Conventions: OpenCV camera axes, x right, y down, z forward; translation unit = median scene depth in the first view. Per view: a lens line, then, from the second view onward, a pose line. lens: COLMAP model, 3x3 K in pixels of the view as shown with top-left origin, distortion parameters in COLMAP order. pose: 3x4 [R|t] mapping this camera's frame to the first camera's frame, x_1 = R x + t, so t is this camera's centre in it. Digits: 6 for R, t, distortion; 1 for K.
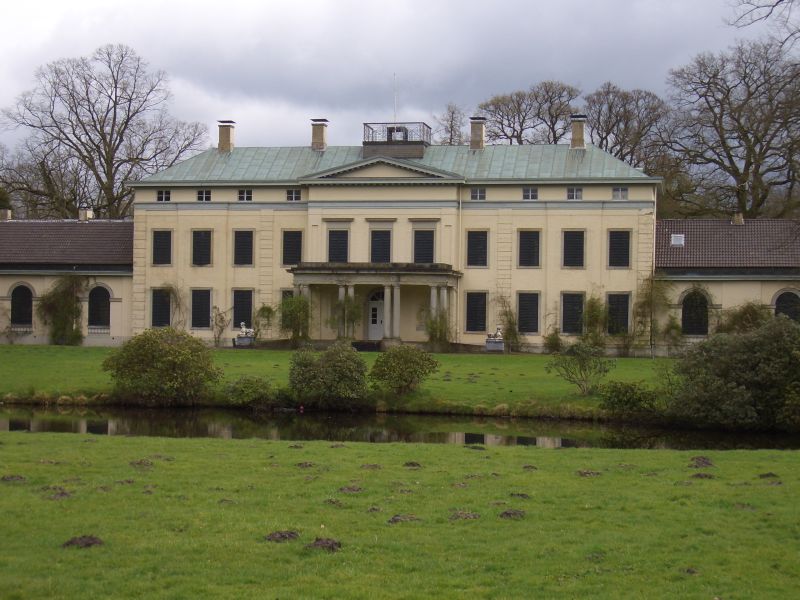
lens RADIAL K [[1562.3, 0, 400.4], [0, 1562.3, 356.5], [0, 0, 1]] dist [0.036860, 0.011714]
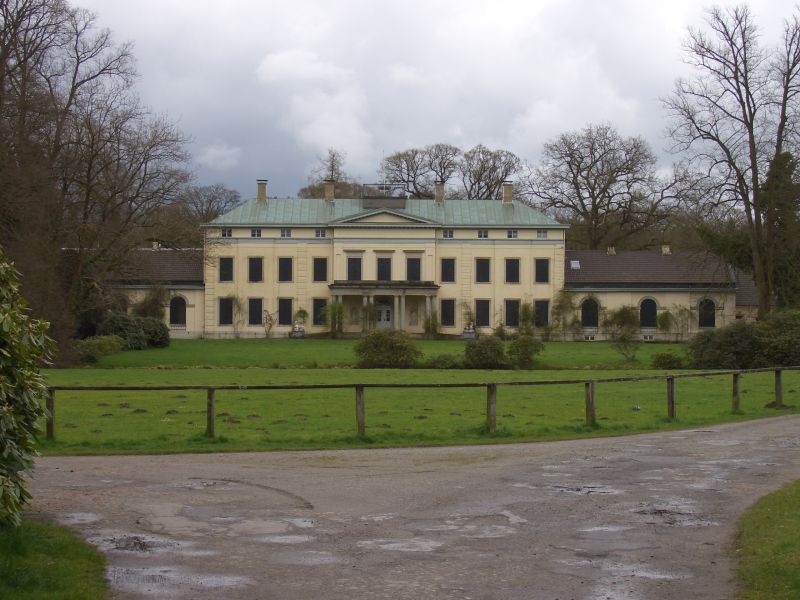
lens RADIAL K [[1562.3, 0, 400.4], [0, 1562.3, 356.5], [0, 0, 1]] dist [0.036860, 0.011714]
pose [[0.975644, -0.013977, 0.218915, -0.324580], [0.012342, 0.999885, 0.008836, -0.000423], [-0.219013, -0.005919, 0.975704, -0.450991]]
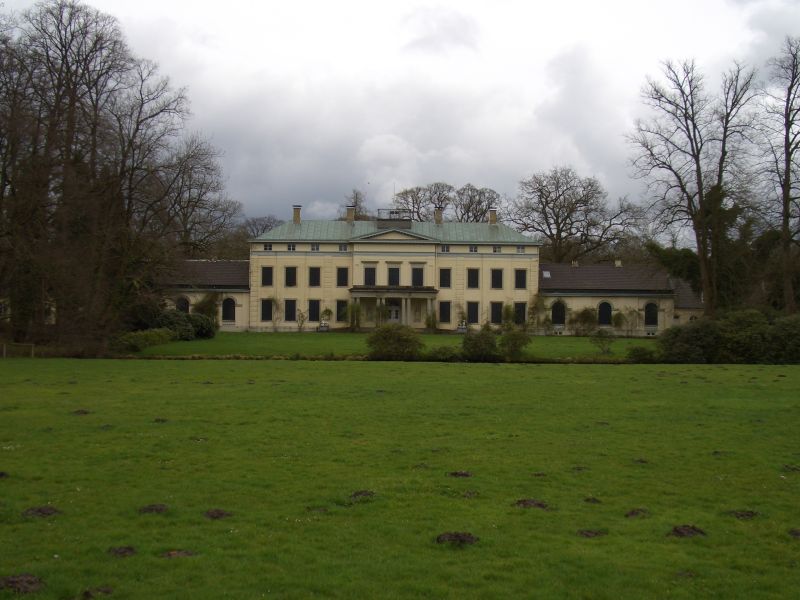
lens RADIAL K [[1043.8, 0, 400.2], [0, 1043.8, 337.8], [0, 0, 1]] dist [-0.097901, 0.000939]
pose [[0.977100, -0.006490, 0.212680, -0.268630], [0.006319, 0.999979, 0.001484, -0.000101], [-0.212686, -0.000106, 0.977121, -0.203887]]
